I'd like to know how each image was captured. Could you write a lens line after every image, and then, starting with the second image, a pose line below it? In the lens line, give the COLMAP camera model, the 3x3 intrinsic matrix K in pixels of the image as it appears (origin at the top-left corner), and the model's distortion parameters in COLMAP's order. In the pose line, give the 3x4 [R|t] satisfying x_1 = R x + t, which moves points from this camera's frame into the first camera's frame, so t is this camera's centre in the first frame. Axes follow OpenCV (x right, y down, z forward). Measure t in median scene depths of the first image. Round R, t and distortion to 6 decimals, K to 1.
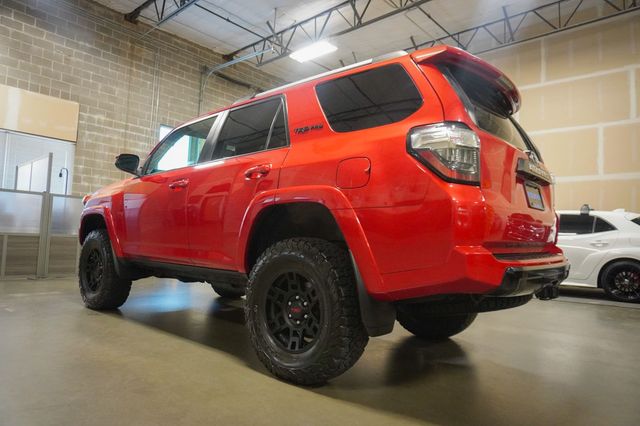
lens RADIAL K [[436.7, 0, 302.1], [0, 436.7, 214.9], [0, 0, 1]] dist [-0.001761, -0.000106]
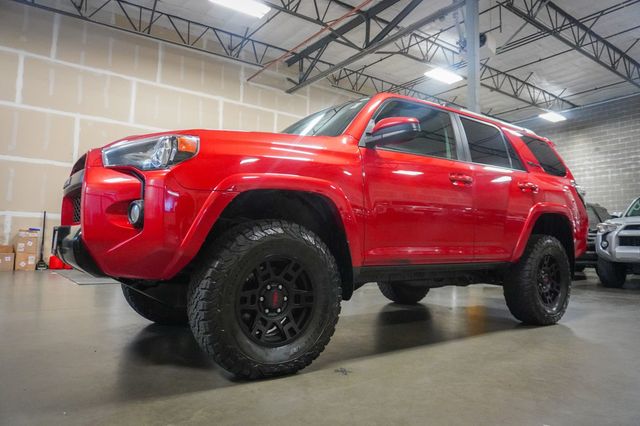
lens RADIAL K [[436.7, 0, 302.1], [0, 436.7, 214.9], [0, 0, 1]] dist [-0.001761, -0.000106]
pose [[0.234488, 0.037376, 0.971400, -0.406620], [-0.084896, 0.996230, -0.017838, 0.015733], [-0.968405, -0.078286, 0.236777, 0.362765]]
